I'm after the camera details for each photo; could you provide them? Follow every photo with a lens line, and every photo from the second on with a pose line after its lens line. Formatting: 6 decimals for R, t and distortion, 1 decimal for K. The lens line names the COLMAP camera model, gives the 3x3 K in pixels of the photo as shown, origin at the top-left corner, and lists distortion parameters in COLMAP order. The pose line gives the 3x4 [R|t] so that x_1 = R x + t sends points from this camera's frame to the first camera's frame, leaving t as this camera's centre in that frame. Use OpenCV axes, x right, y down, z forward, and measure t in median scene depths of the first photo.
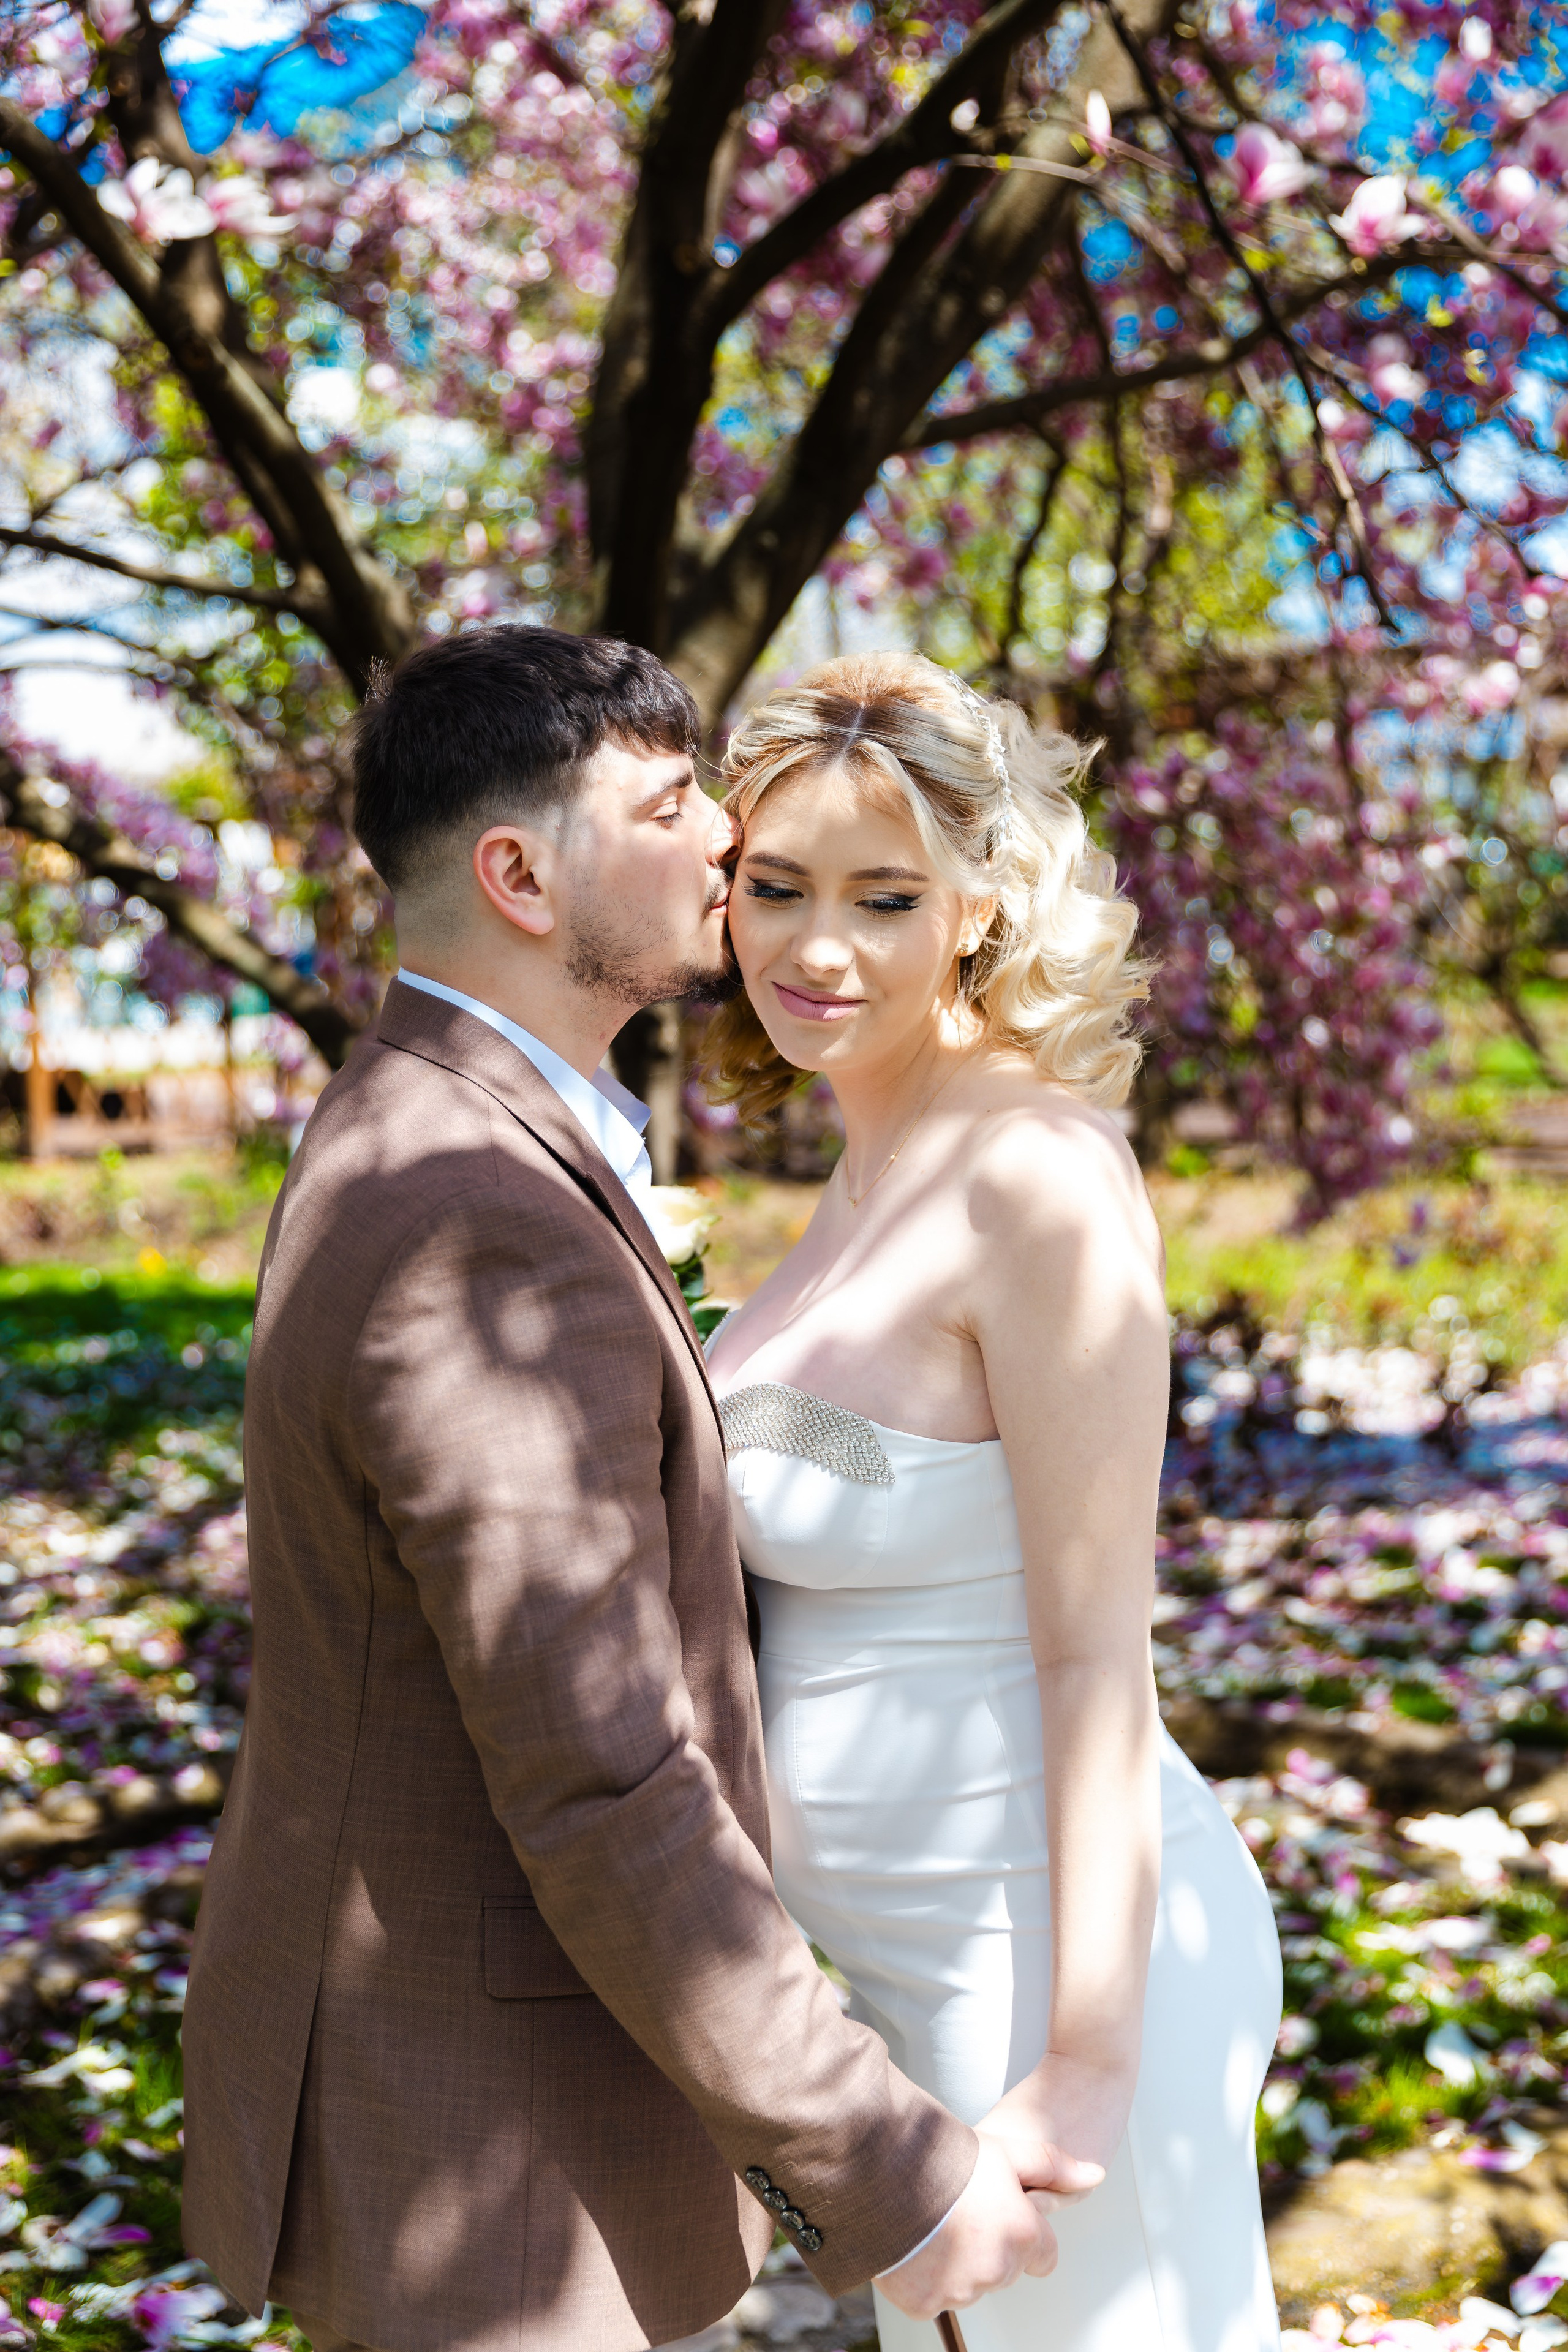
lens RADIAL K [[3086.3, 0, 792.2], [0, 3086.3, 1185.1], [0, 0, 1]] dist [0.040895, 0.000000]
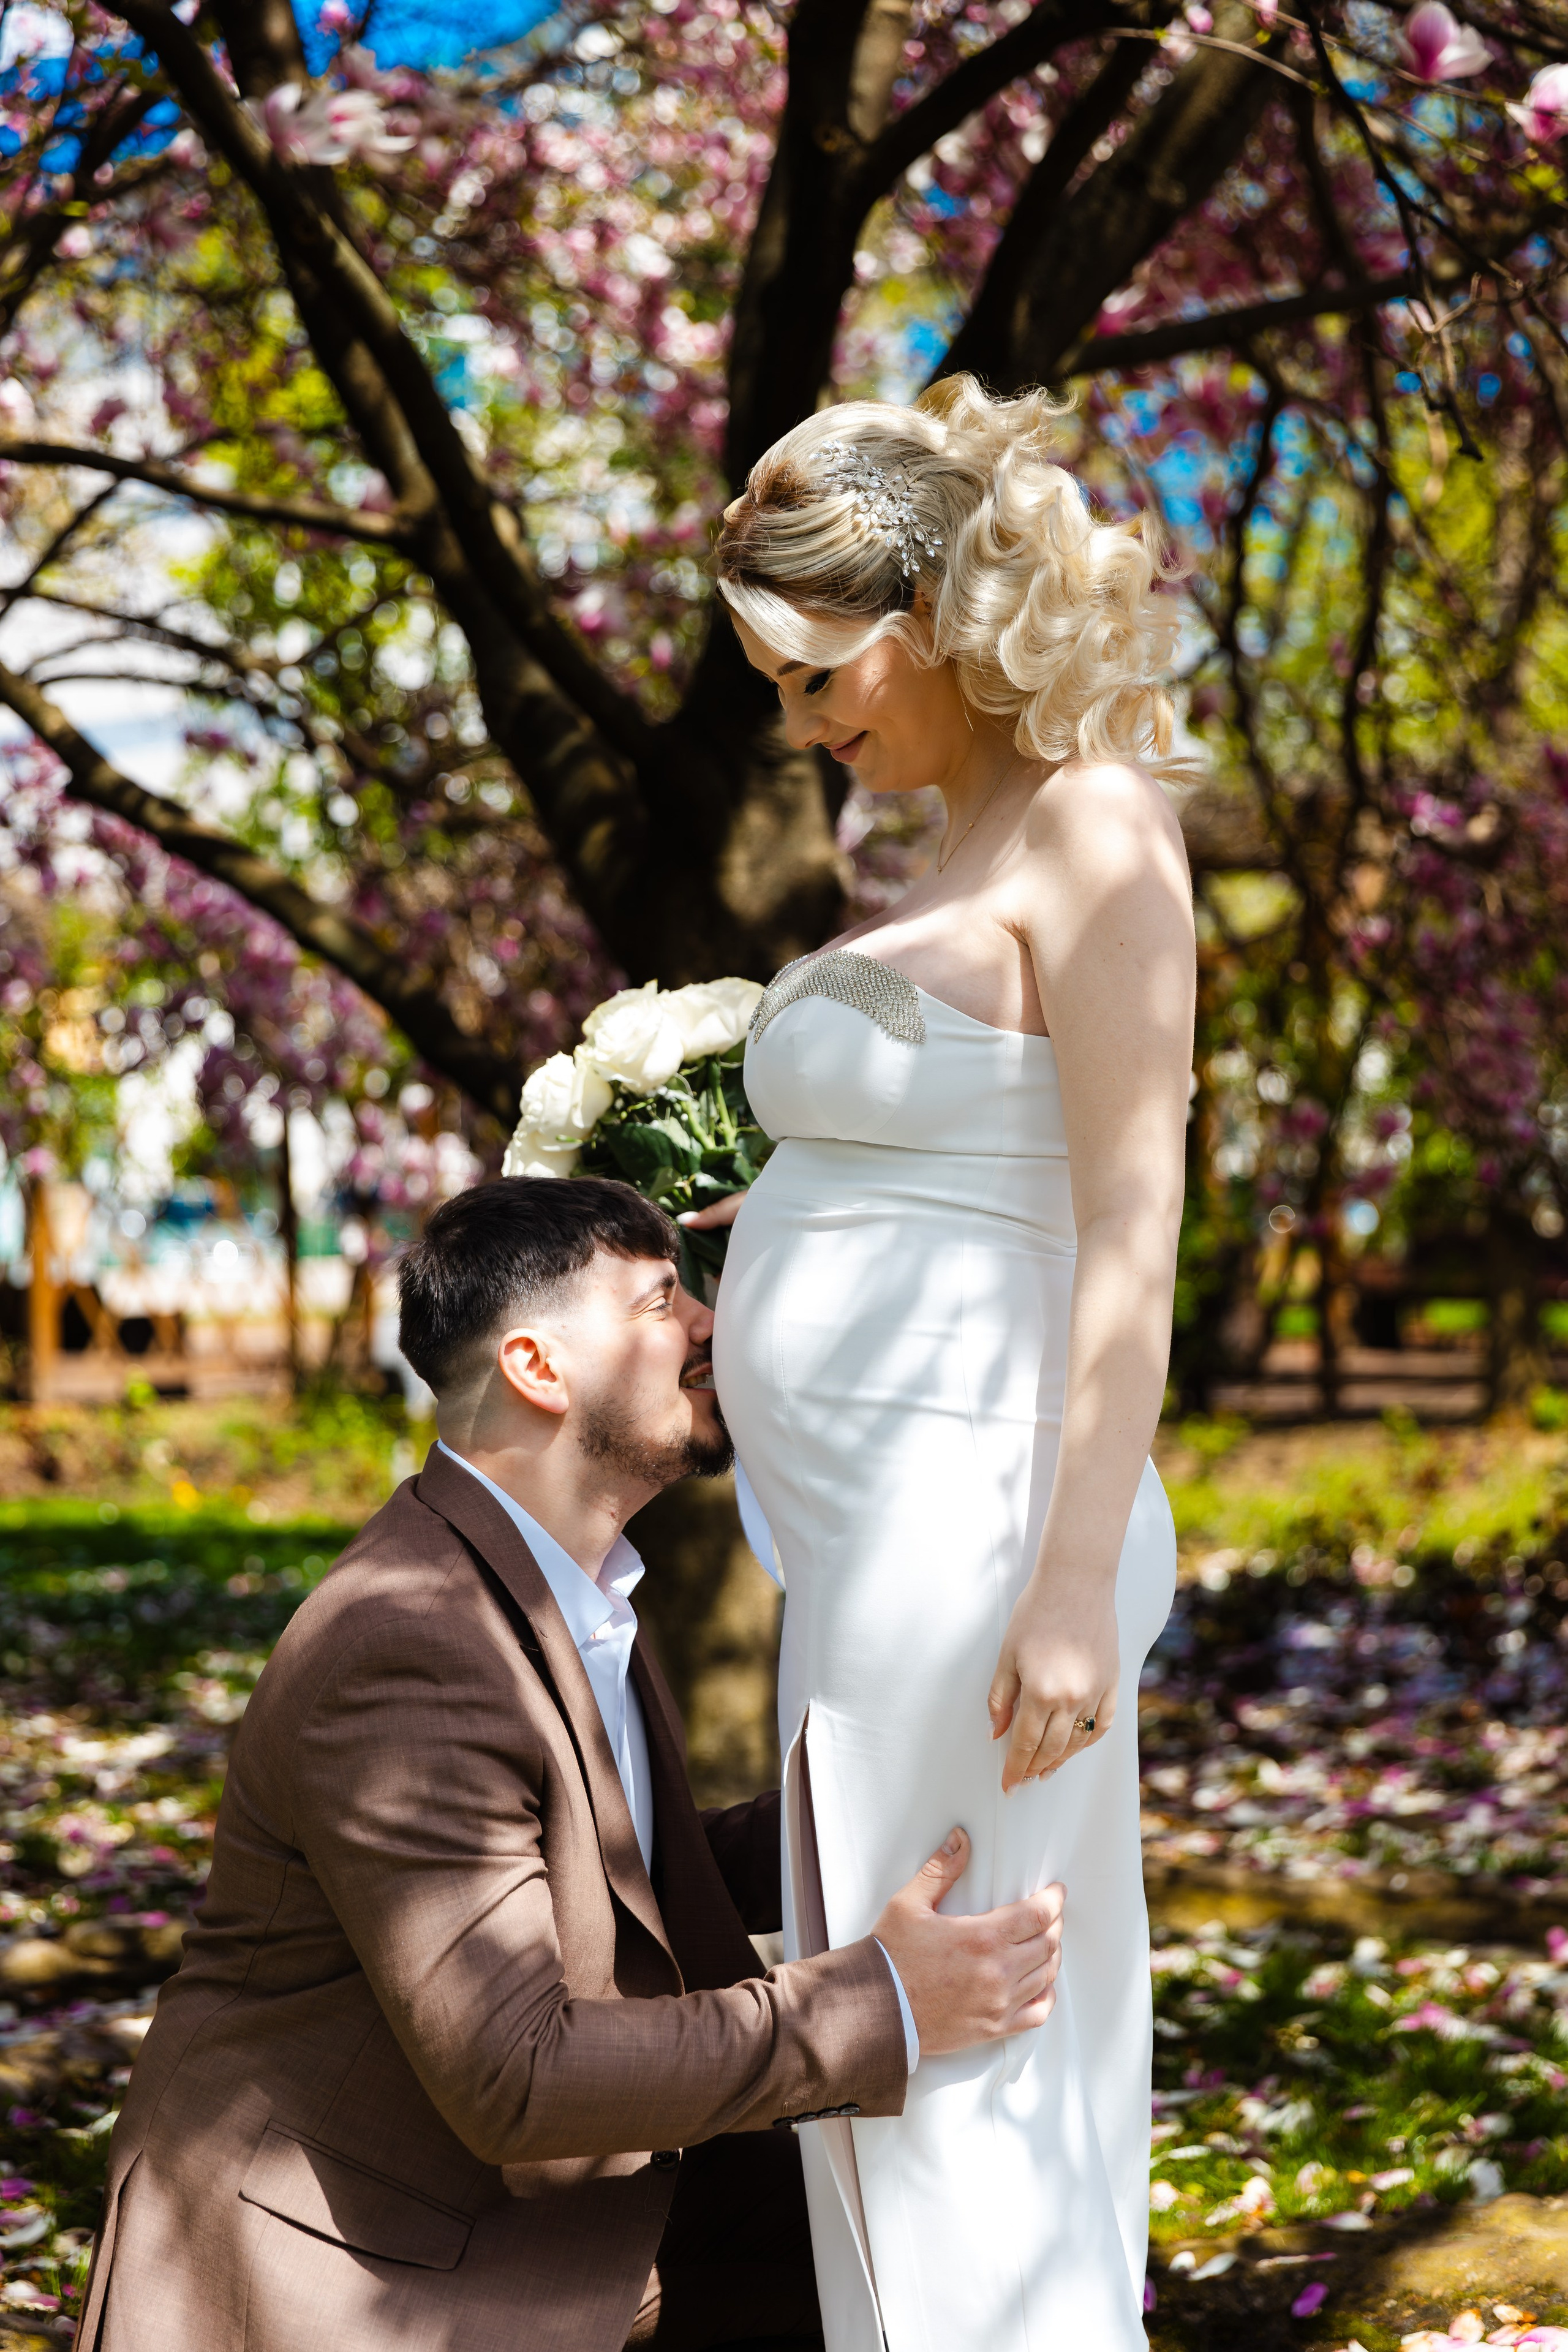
lens RADIAL K [[4425.8, 0, 801.3], [0, 4425.8, 1184.8], [0, 0, 1]] dist [0.036978, 0.000000]
pose [[0.997800, 0.015677, -0.064413, 0.028662], [-0.021395, 0.995795, -0.089075, 0.078076], [0.062746, 0.090257, 0.993940, -0.174692]]
